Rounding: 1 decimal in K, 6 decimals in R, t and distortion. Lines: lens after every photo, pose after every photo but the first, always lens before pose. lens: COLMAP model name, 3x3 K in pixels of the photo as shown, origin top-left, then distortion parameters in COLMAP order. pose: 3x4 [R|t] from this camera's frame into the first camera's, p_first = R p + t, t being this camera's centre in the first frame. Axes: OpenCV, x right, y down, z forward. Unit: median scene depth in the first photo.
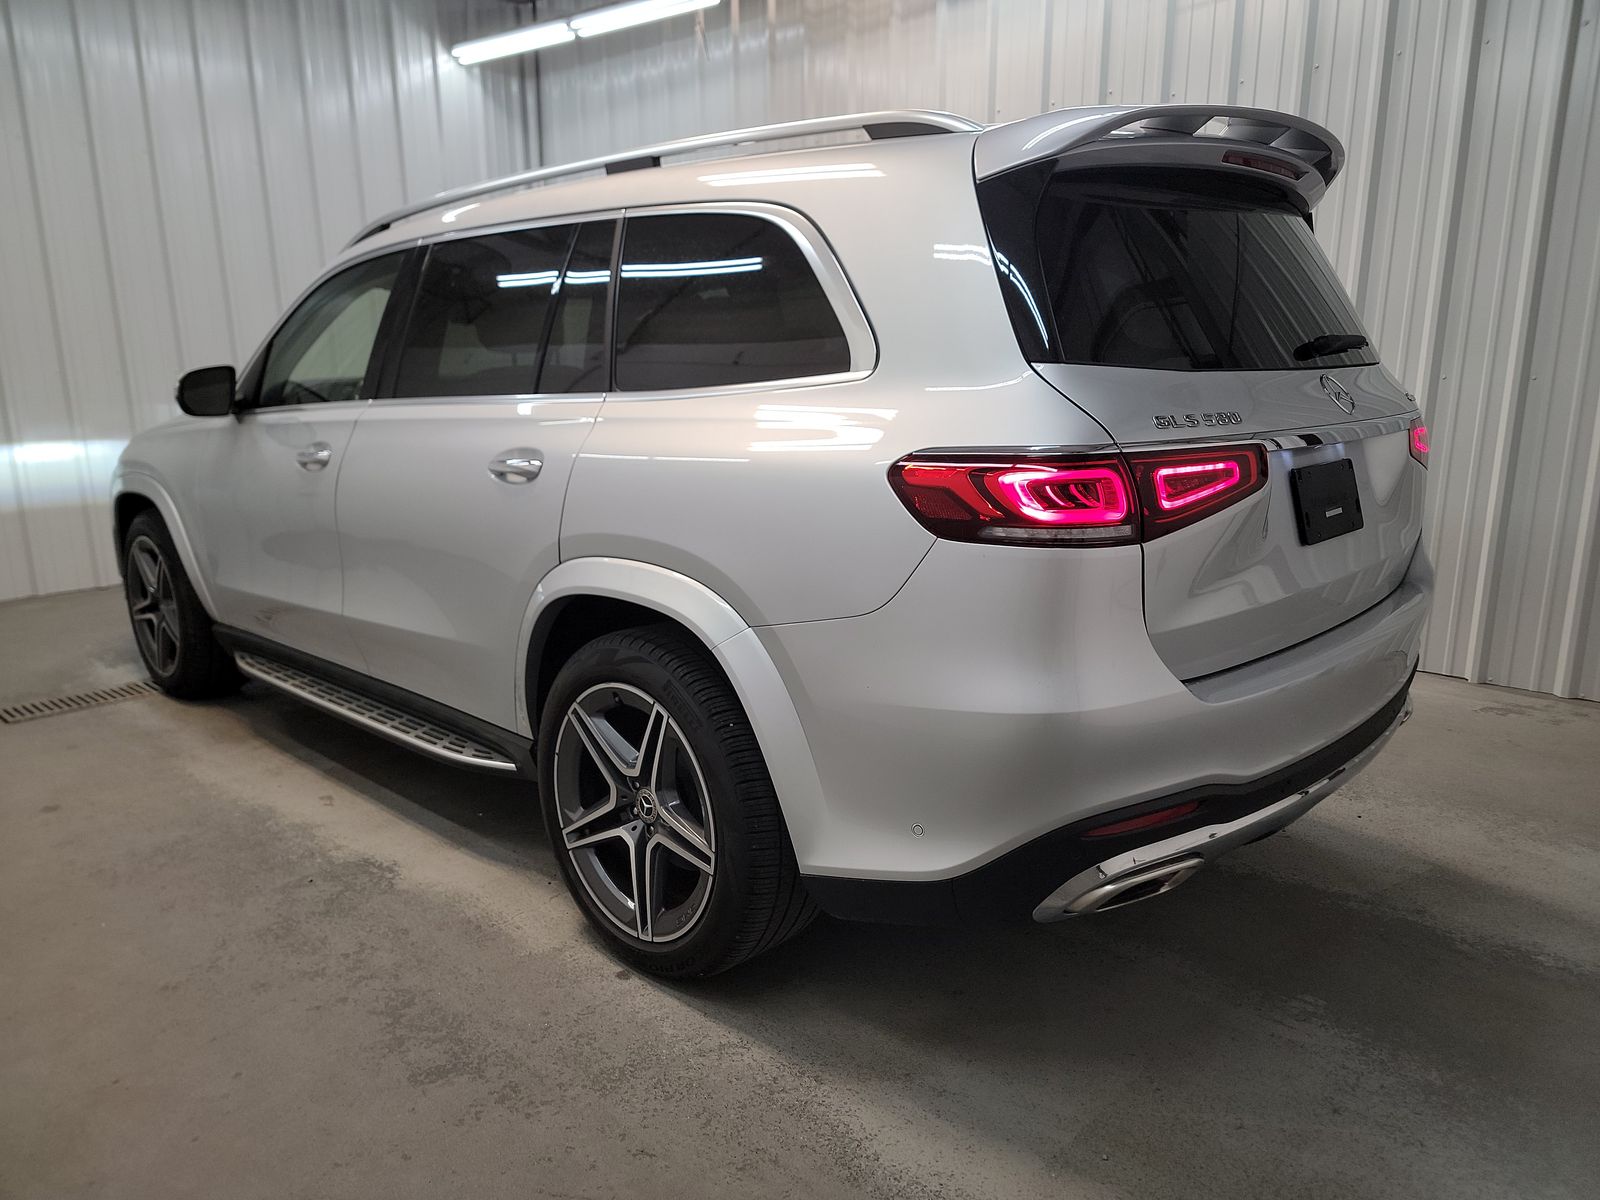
lens RADIAL K [[1133.3, 0, 800.0], [0, 1133.3, 600.0], [0, 0, 1]] dist [0.026211, -0.004124]
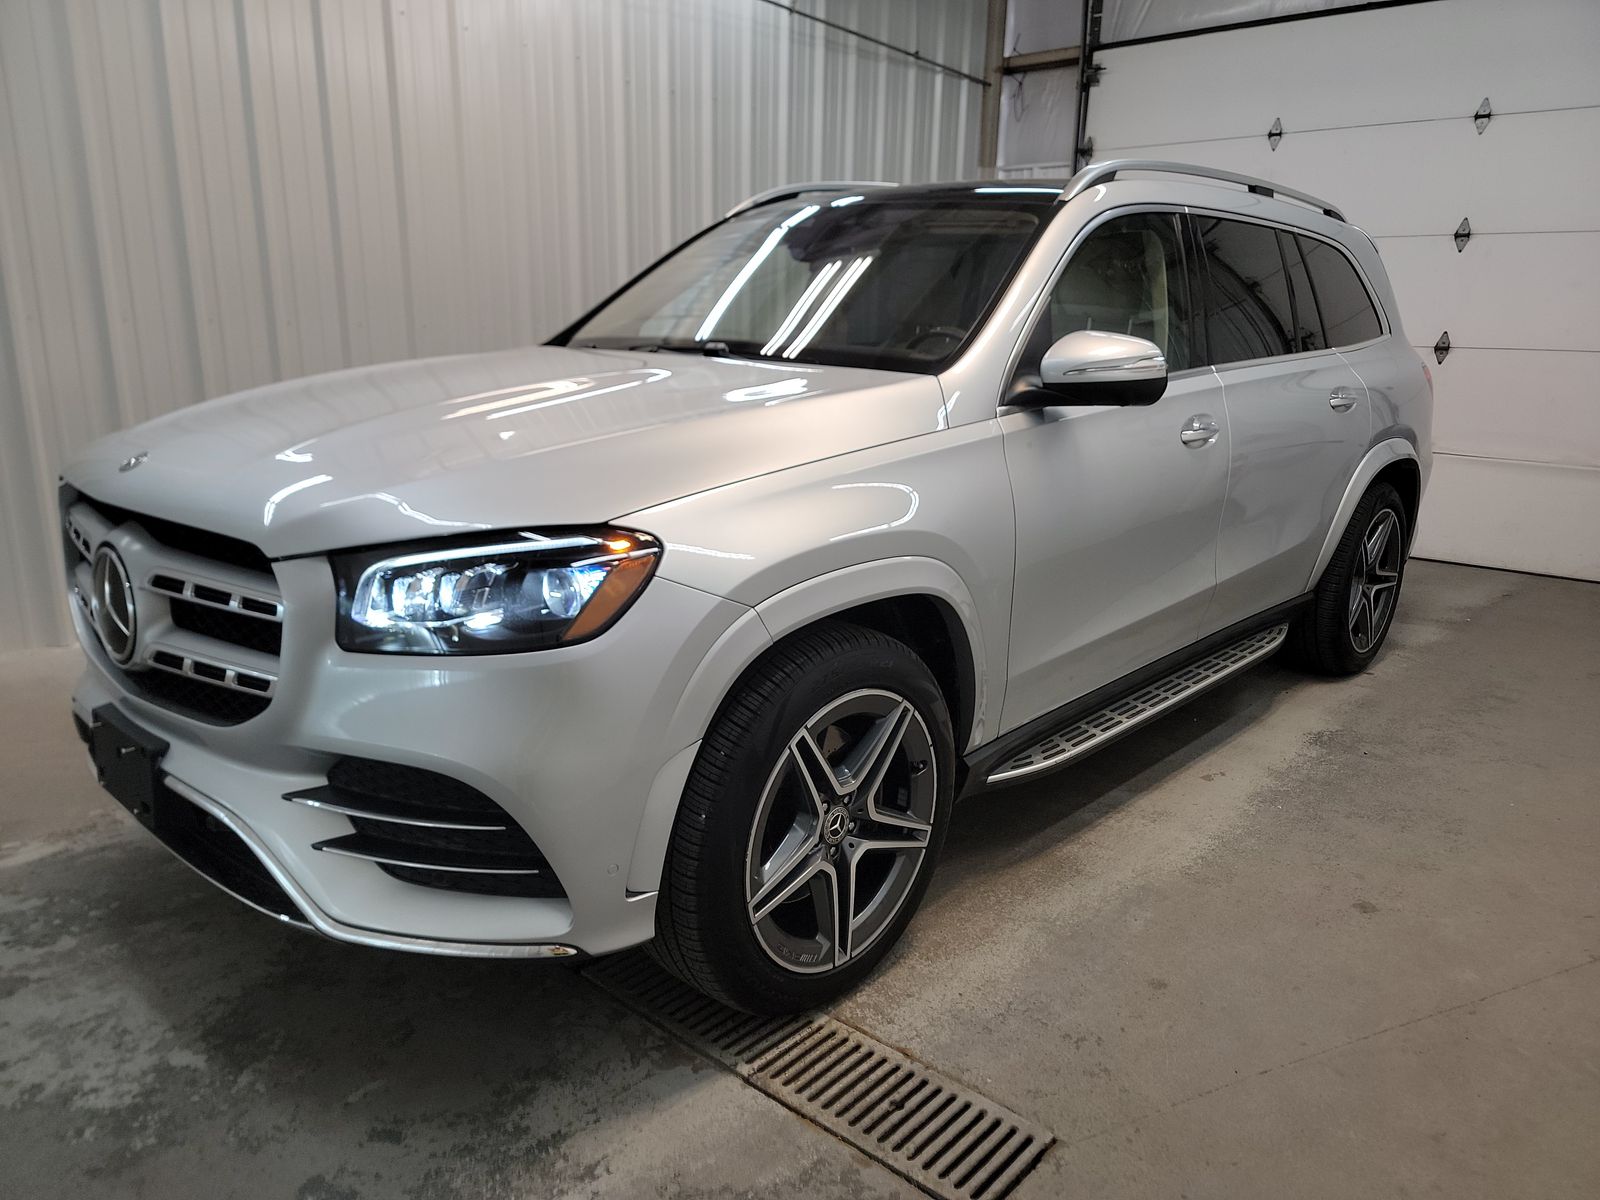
lens RADIAL K [[1133.3, 0, 800.0], [0, 1133.3, 600.0], [0, 0, 1]] dist [0.026211, -0.004124]
pose [[-0.006364, -0.226797, 0.973921, -1.319505], [0.222758, 0.949147, 0.222483, -0.265564], [-0.974853, 0.218365, 0.044481, 1.249966]]
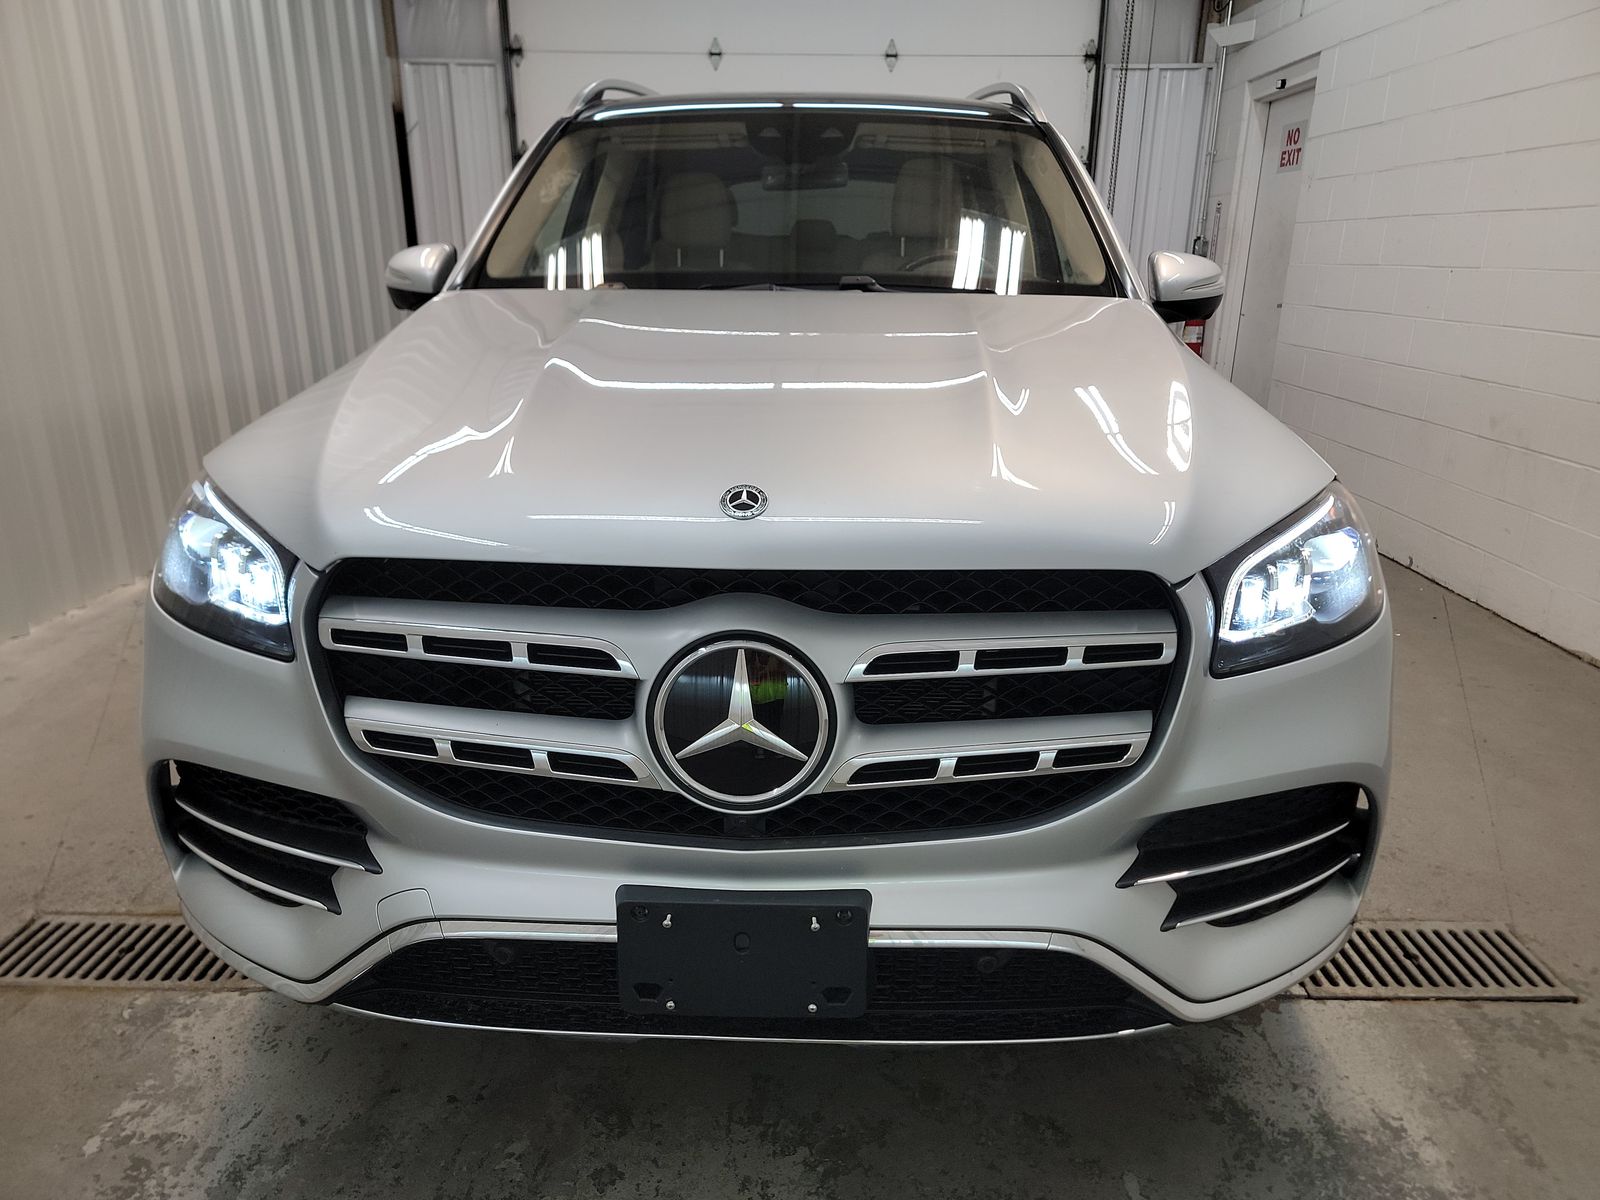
lens RADIAL K [[1117.0, 0, 799.8], [0, 1117.0, 640.0], [0, 0, 1]] dist [0.024064, -0.002847]
pose [[-0.668295, -0.244152, 0.702689, -0.992274], [0.167188, 0.871145, 0.461687, -0.392390], [-0.724866, 0.426024, -0.541362, 1.800026]]
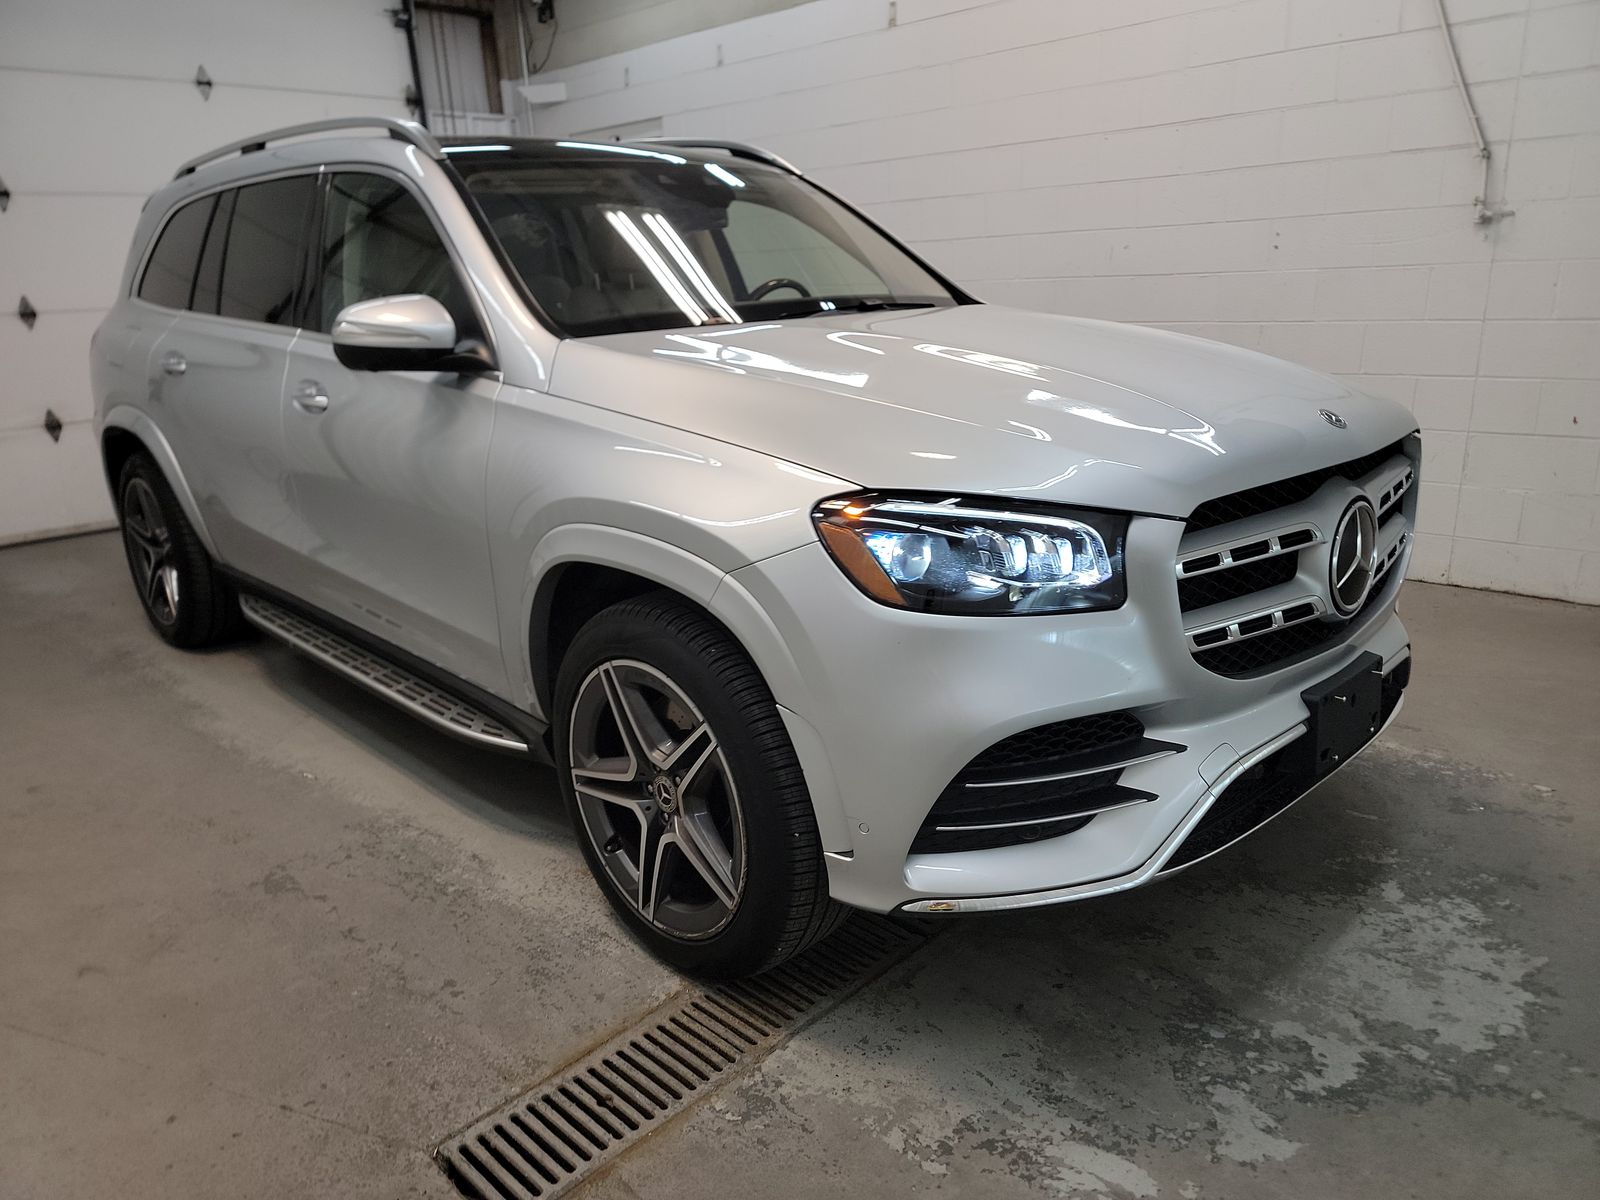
lens RADIAL K [[1133.3, 0, 800.0], [0, 1133.3, 600.0], [0, 0, 1]] dist [0.026211, -0.004124]
pose [[-0.998562, 0.031984, 0.043020, -0.461861], [0.049156, 0.866473, 0.496797, -0.499421], [-0.021387, 0.498198, -0.866800, 2.168428]]
